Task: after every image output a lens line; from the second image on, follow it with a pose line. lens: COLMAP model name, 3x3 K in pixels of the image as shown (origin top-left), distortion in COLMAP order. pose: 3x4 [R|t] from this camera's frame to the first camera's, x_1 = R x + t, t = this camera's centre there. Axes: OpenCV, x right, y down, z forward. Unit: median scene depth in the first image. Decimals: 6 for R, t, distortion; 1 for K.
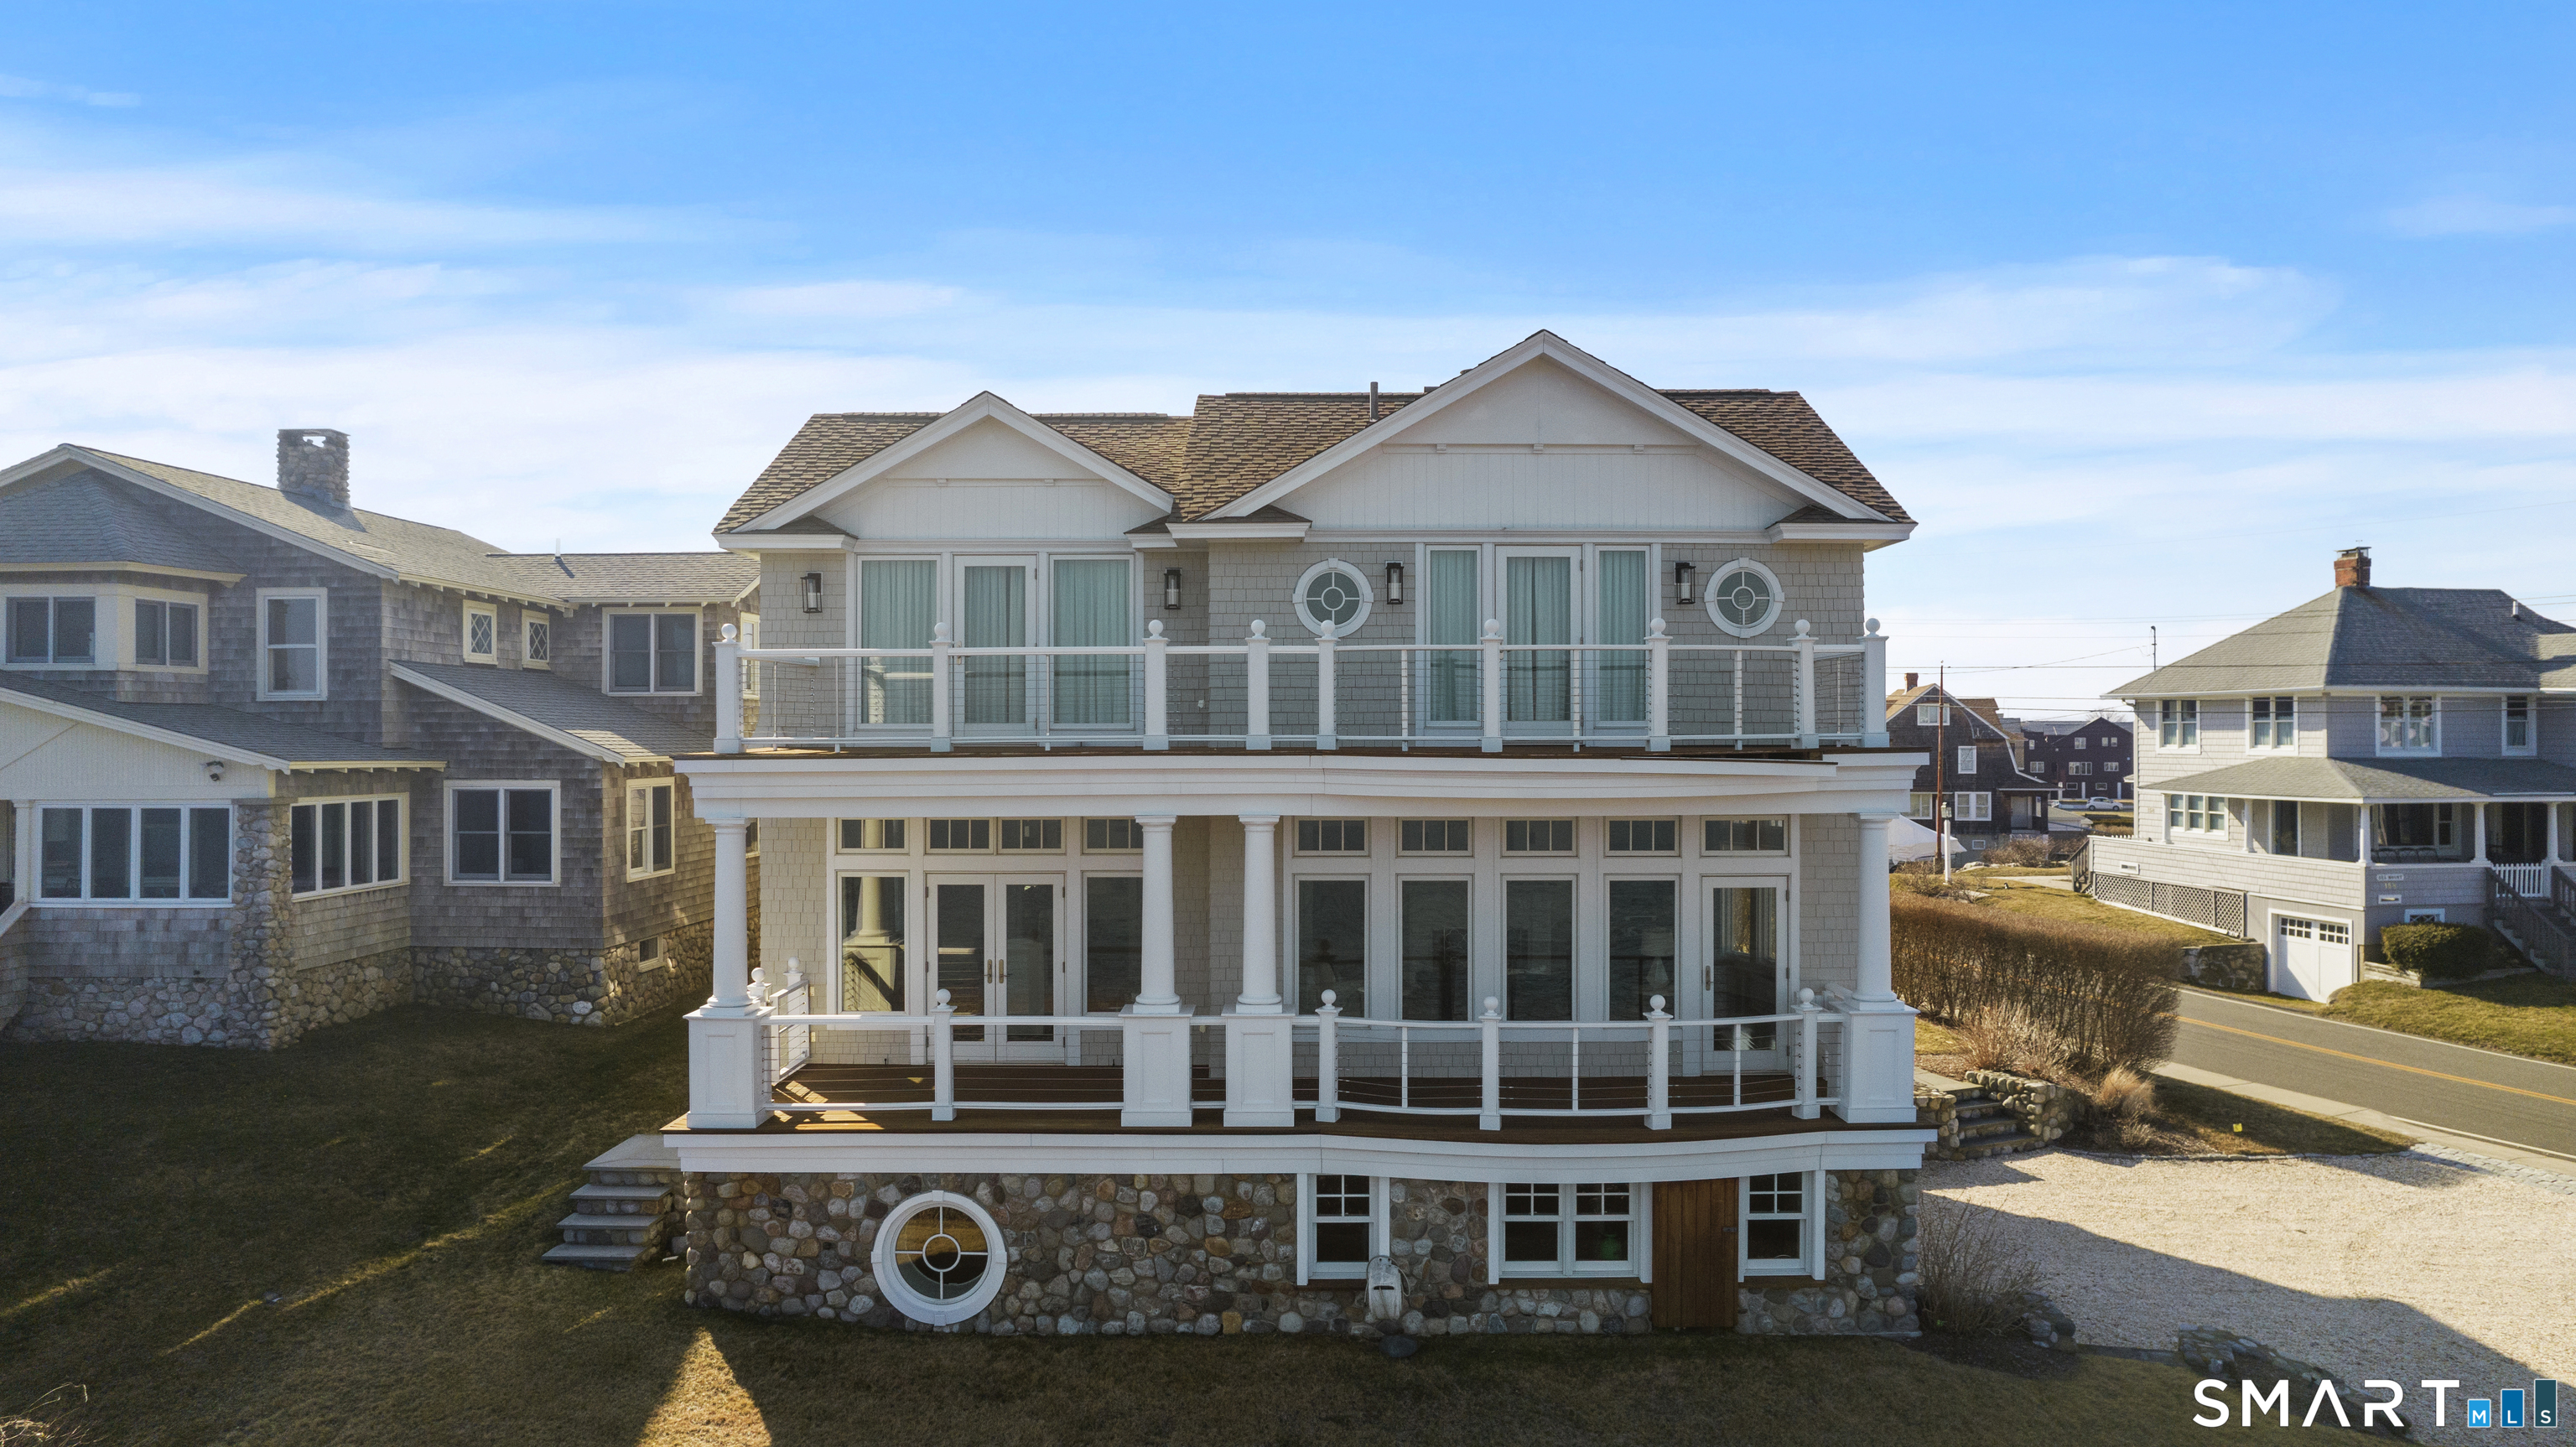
lens RADIAL K [[1645.6, 0, 1288.0], [0, 1645.6, 723.5], [0, 0, 1]] dist [-0.082684, 0.083480]
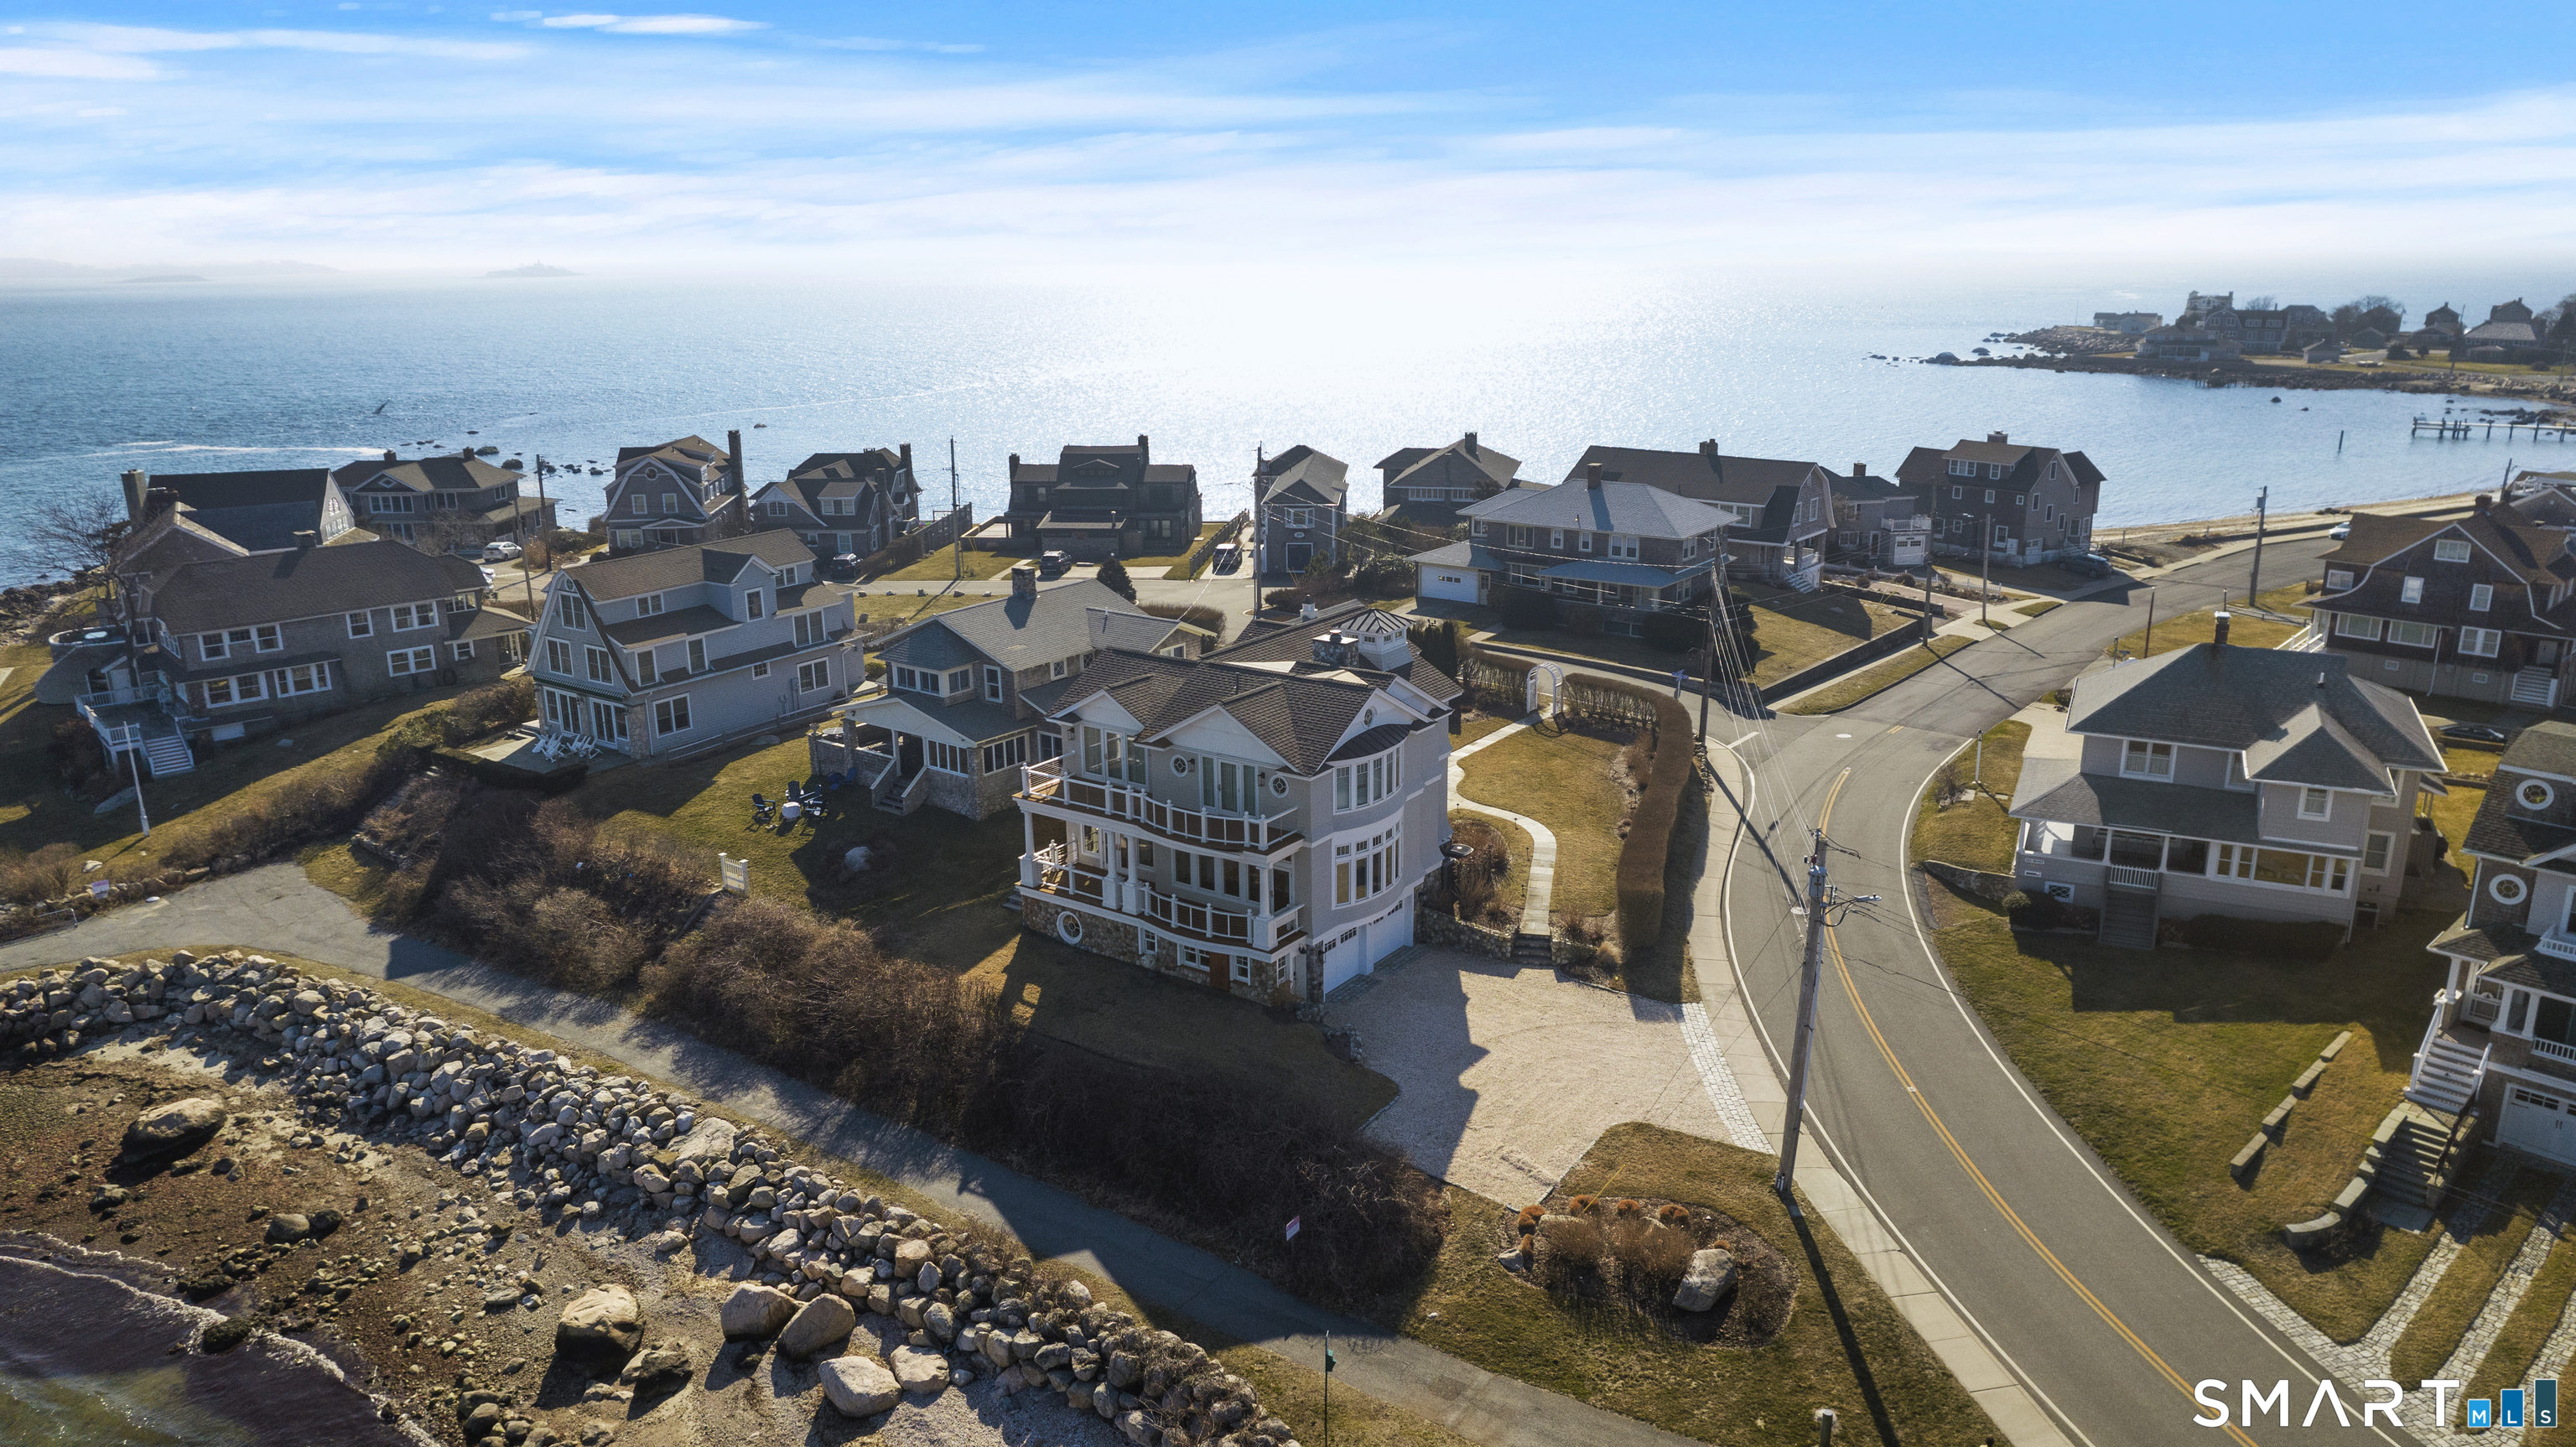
lens RADIAL K [[1695.9, 0, 1288.0], [0, 1695.9, 723.5], [0, 0, 1]] dist [-0.047887, -0.001492]
pose [[0.820262, 0.147446, -0.552658, 2.192917], [0.013927, 0.960770, 0.276997, -1.159136], [0.571819, -0.234907, 0.786029, -1.641514]]
